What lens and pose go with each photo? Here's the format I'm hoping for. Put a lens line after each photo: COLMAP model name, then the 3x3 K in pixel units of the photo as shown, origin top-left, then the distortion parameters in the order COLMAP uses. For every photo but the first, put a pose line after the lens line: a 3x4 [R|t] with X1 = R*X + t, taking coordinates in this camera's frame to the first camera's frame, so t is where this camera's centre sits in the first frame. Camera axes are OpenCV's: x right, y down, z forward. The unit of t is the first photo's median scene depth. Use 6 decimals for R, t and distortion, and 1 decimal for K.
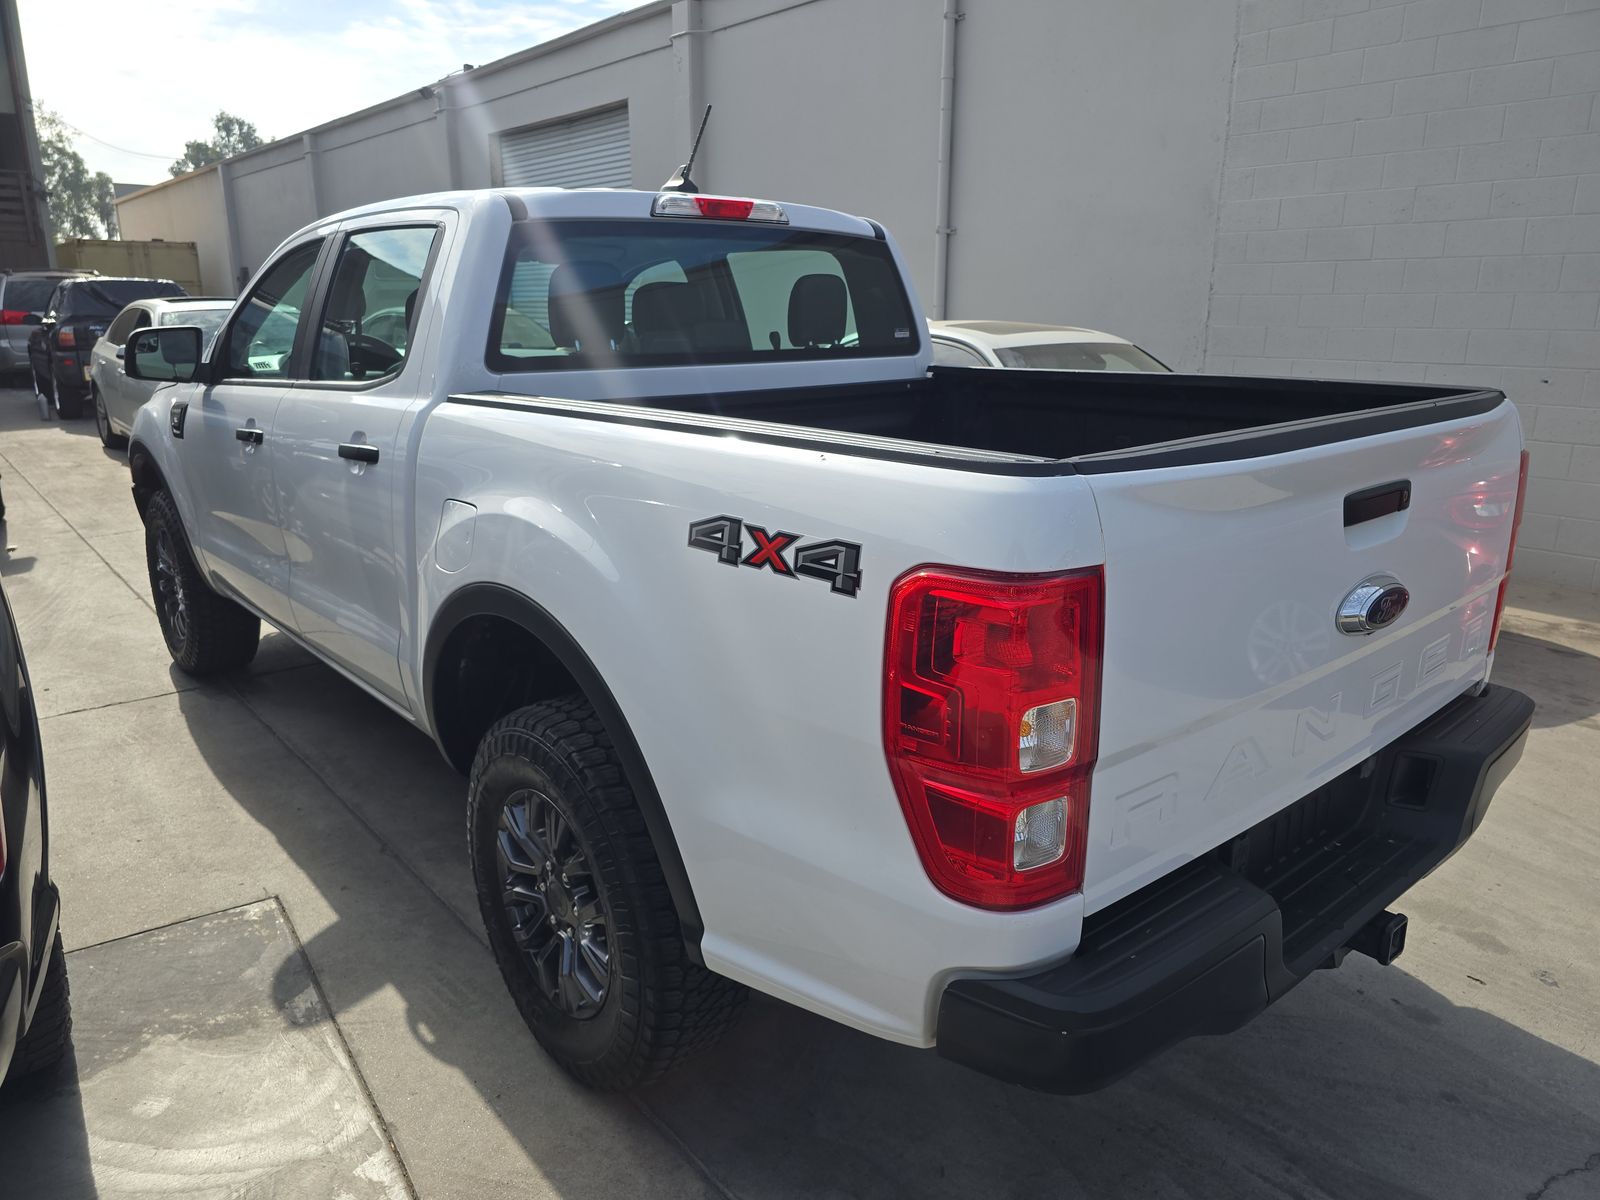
lens RADIAL K [[1099.6, 0, 800.0], [0, 1099.6, 600.0], [0, 0, 1]] dist [-0.001074, 0.000375]
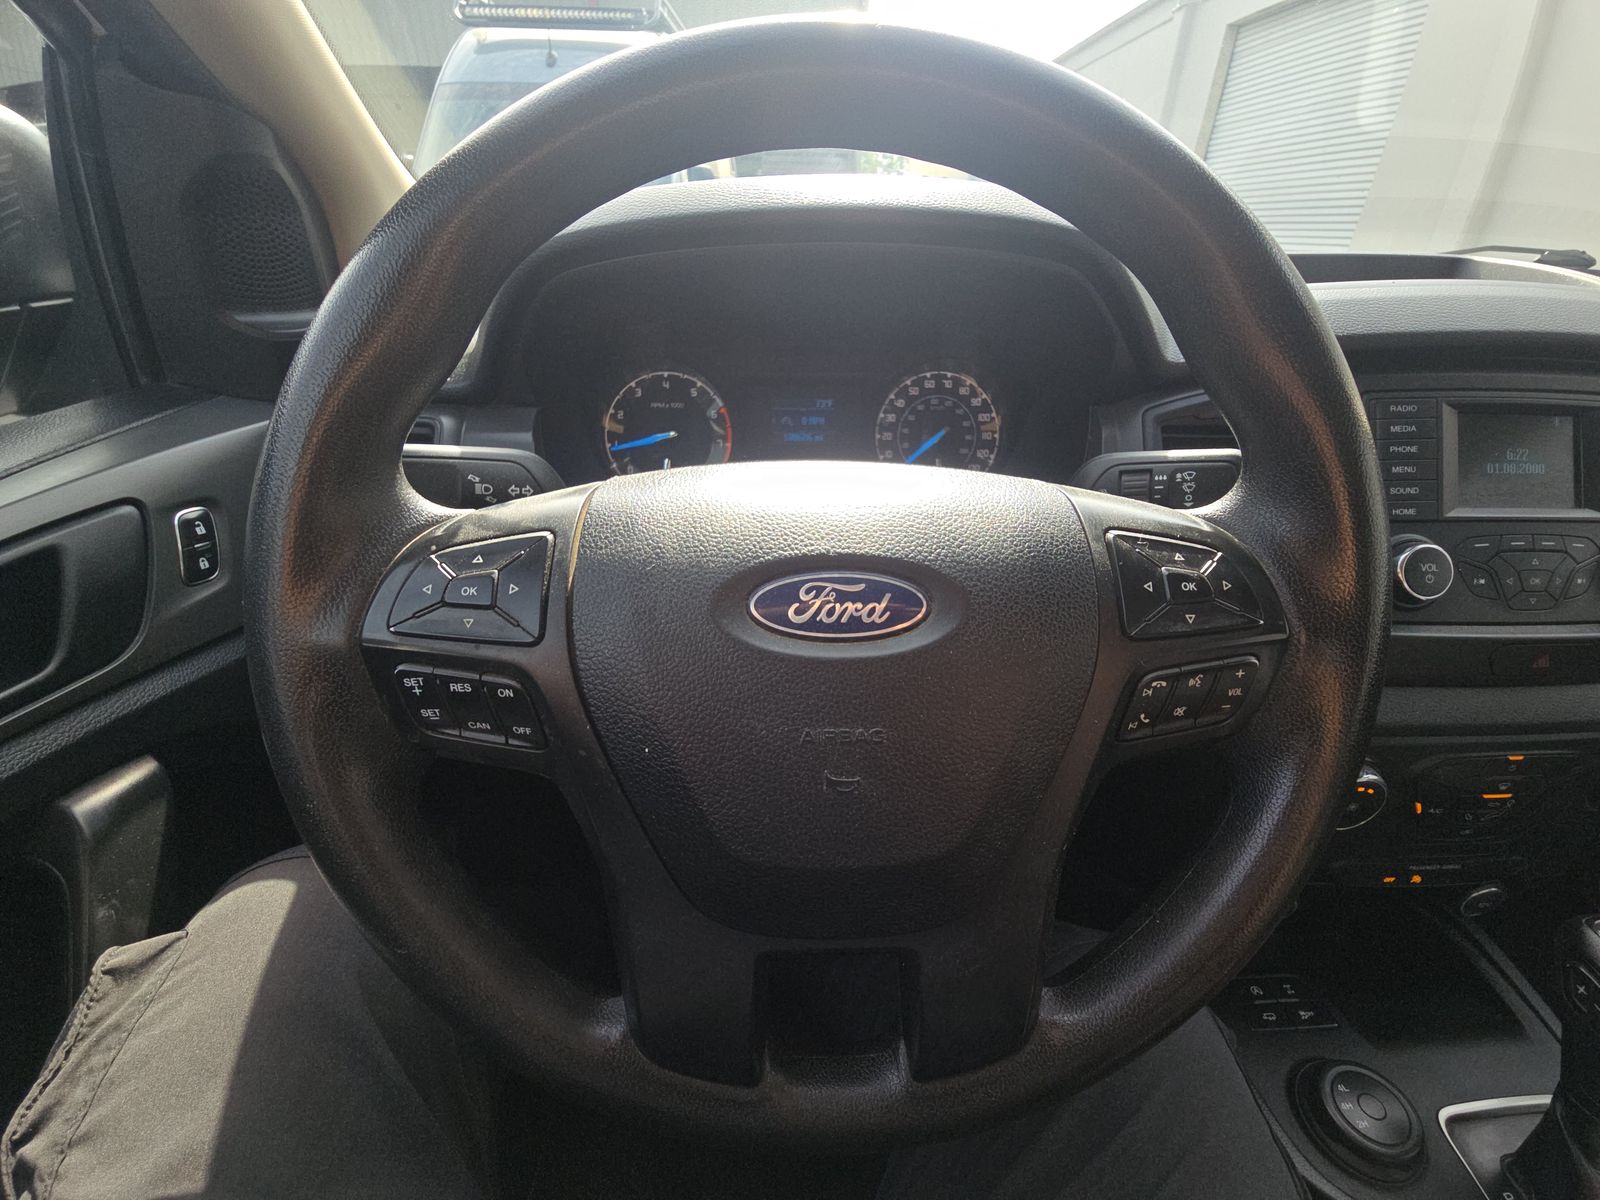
lens RADIAL K [[639.9, 0, 807.9], [0, 639.9, 629.5], [0, 0, 1]] dist [-0.014271, -0.000017]
pose [[0.778046, 0.335605, -0.531050, -0.480219], [-0.169288, 0.926078, 0.337224, -0.260901], [0.604968, -0.172475, 0.777345, 1.239847]]
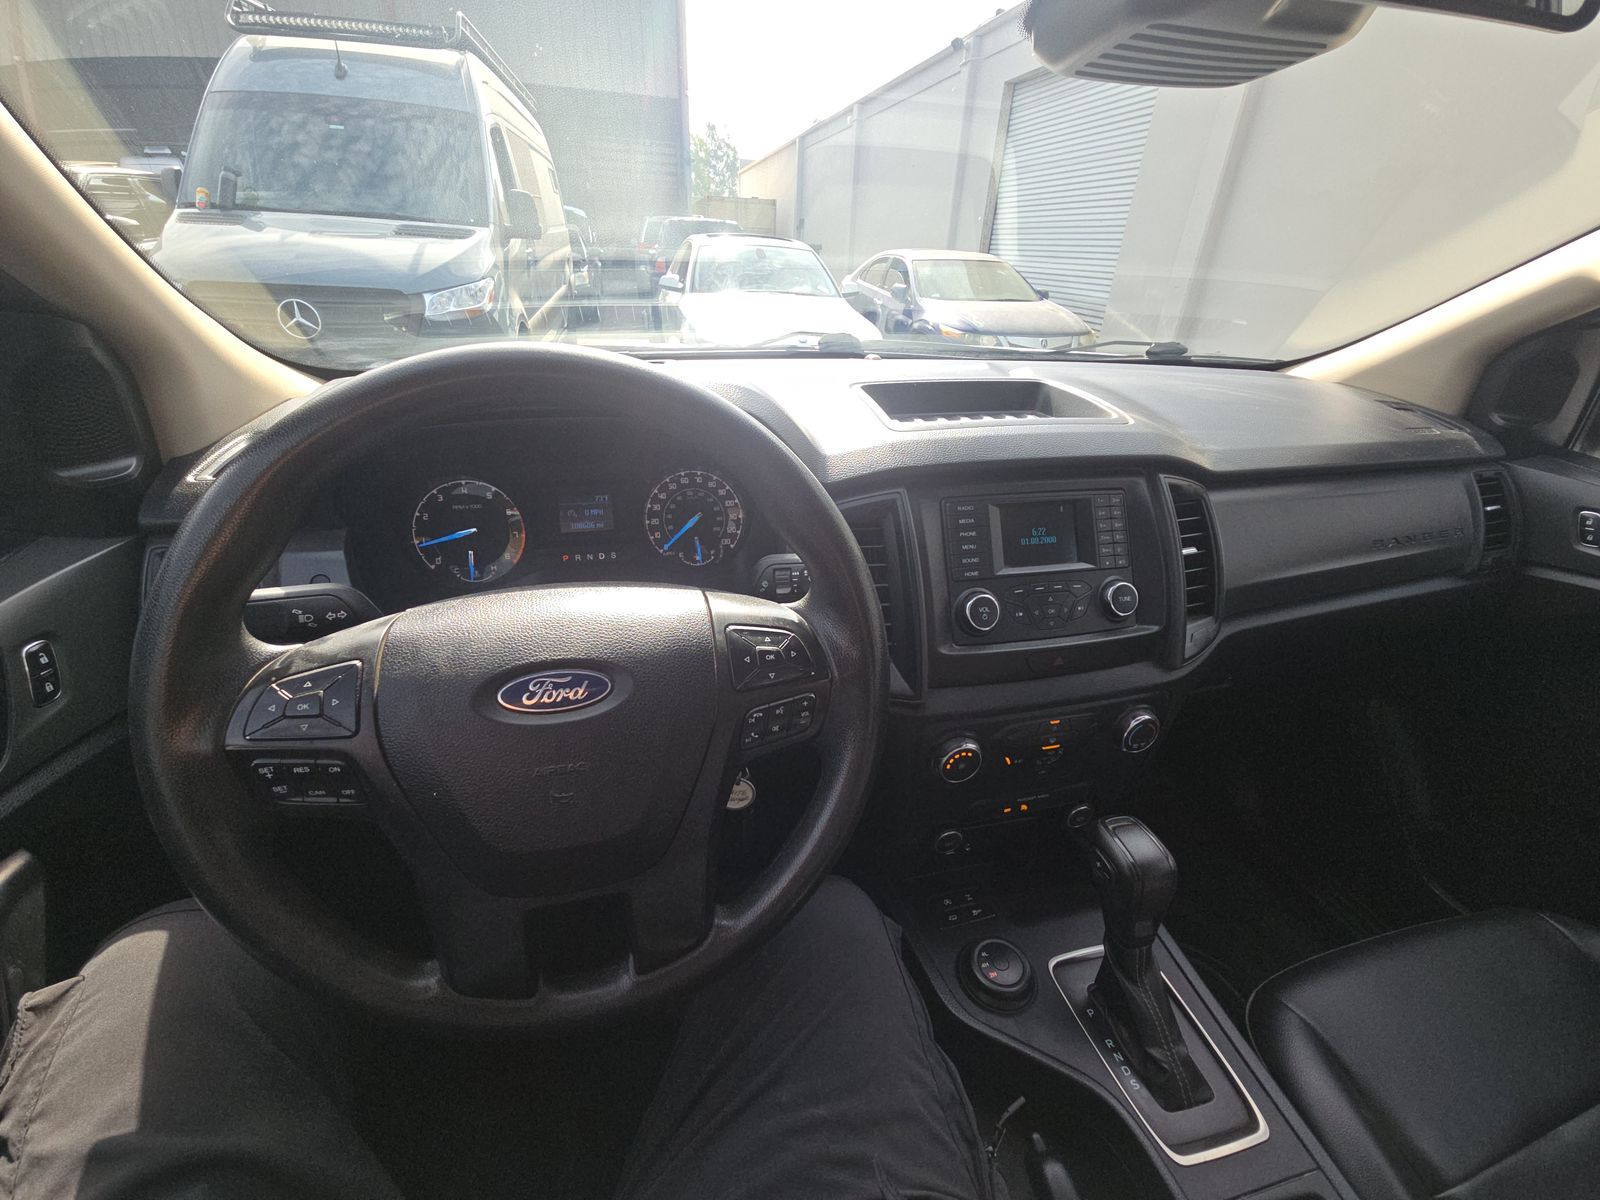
lens RADIAL K [[637.4, 0, 814.1], [0, 637.4, 619.2], [0, 0, 1]] dist [0.003243, -0.009968]
pose [[0.897155, 0.250552, -0.363782, -0.429745], [-0.151910, 0.948340, 0.278522, -0.295420], [0.414773, -0.194615, 0.888869, 1.212927]]
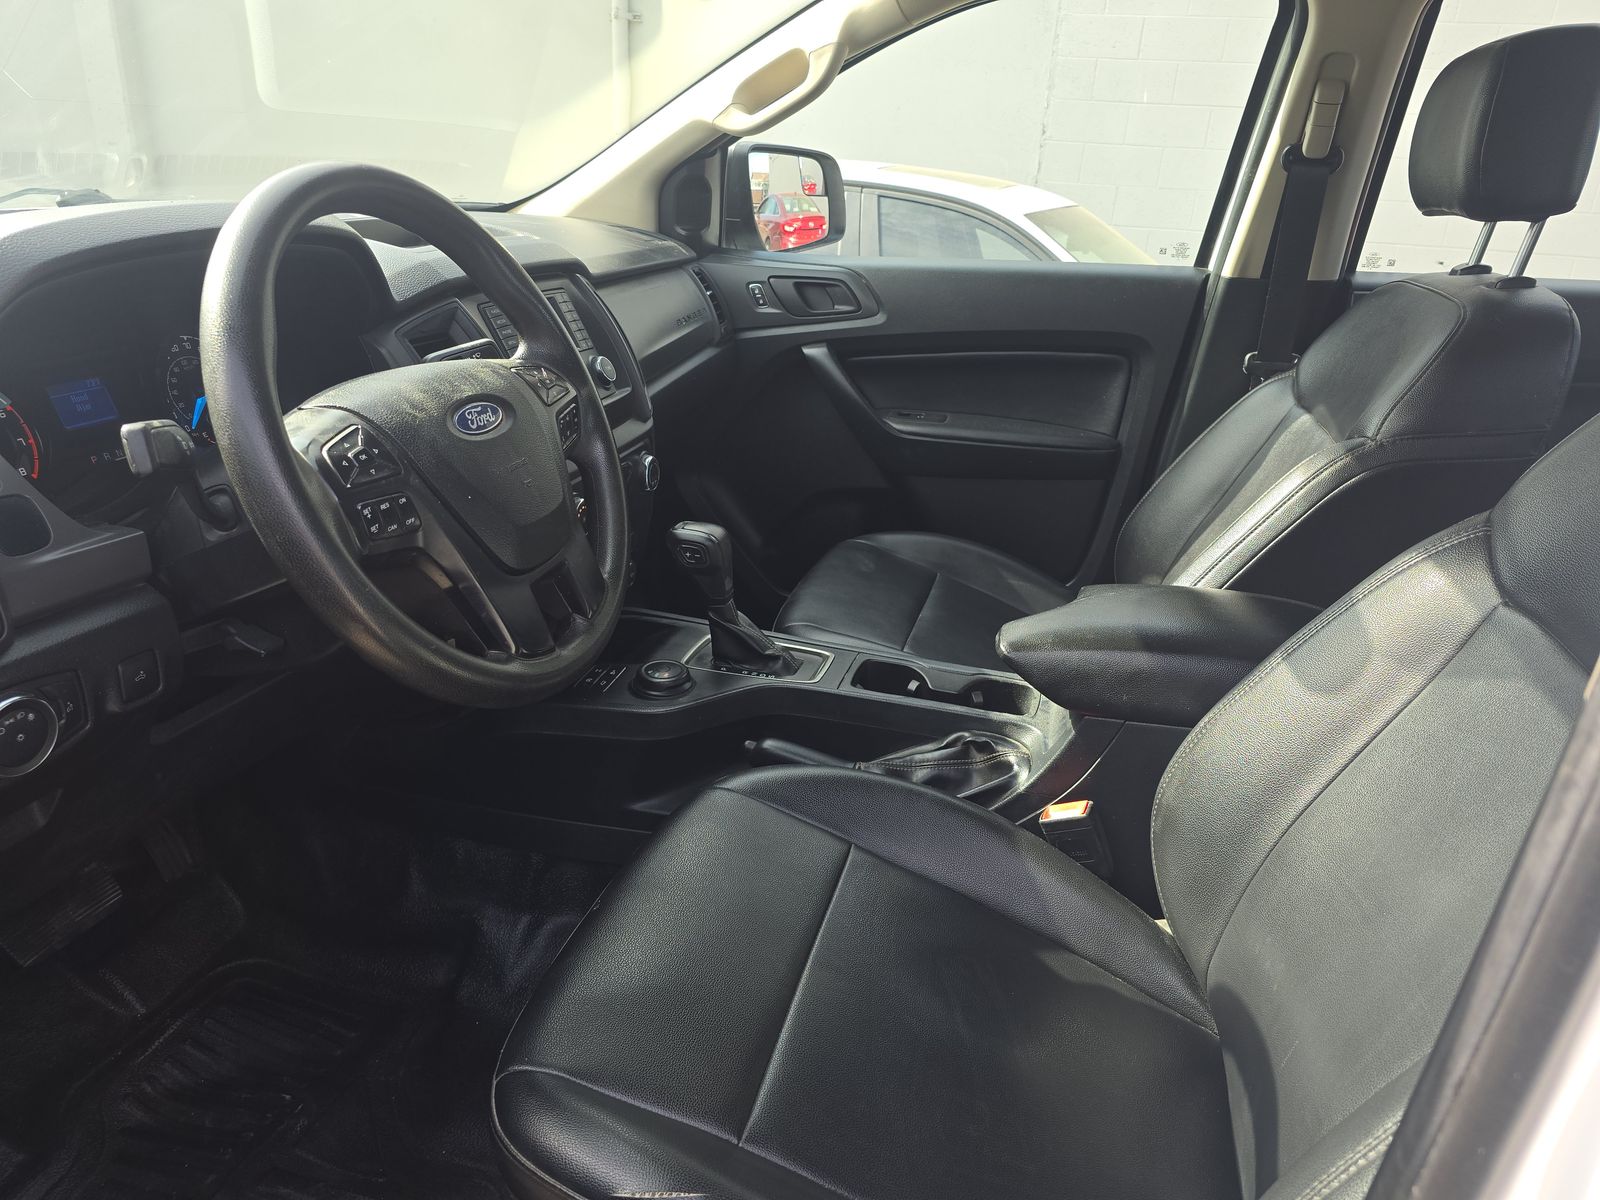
lens RADIAL K [[1072.8, 0, 795.8], [0, 1072.8, 602.6], [0, 0, 1]] dist [0.035497, -0.031255]
pose [[0.825429, -0.163018, 0.540456, -0.610721], [0.080964, 0.981685, 0.172452, -0.234642], [-0.558670, -0.098589, 0.823509, 1.016501]]
